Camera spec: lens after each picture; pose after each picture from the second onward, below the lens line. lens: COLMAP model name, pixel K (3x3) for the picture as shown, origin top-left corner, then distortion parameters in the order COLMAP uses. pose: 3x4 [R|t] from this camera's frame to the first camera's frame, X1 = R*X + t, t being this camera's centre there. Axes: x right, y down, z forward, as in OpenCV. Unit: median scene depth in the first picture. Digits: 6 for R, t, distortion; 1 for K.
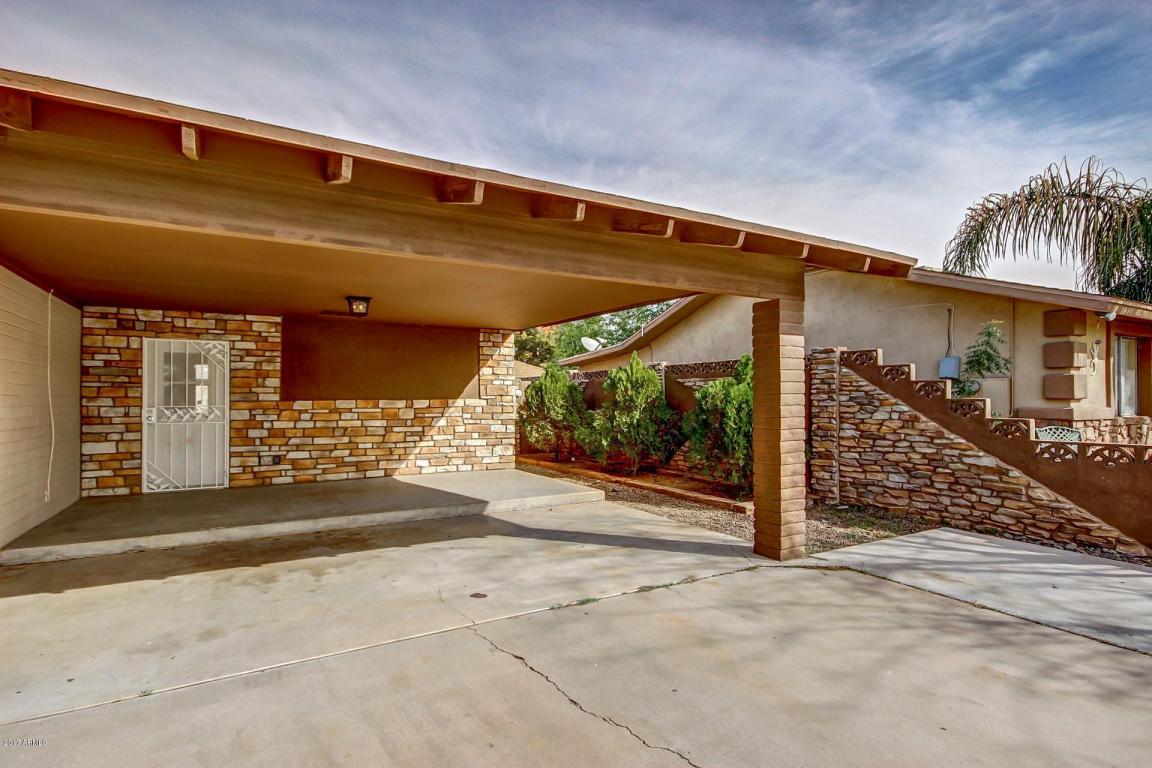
lens RADIAL K [[580.6, 0, 575.3], [0, 580.6, 388.7], [0, 0, 1]] dist [0.004363, -0.004226]
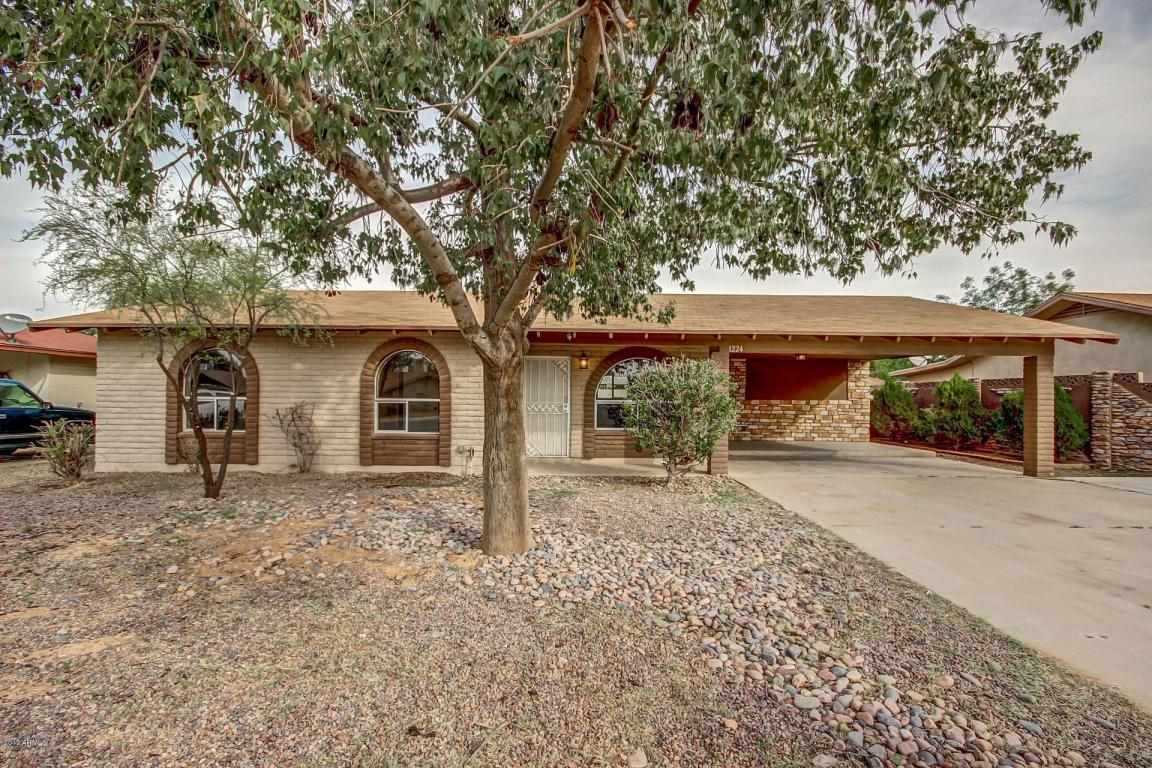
lens RADIAL K [[531.9, 0, 578.9], [0, 531.9, 391.7], [0, 0, 1]] dist [-0.000210, -0.005619]
pose [[0.867563, 0.005203, -0.497301, -0.080610], [-0.003066, 0.999982, 0.005113, -0.015127], [0.497319, -0.002911, 0.867563, -0.867918]]
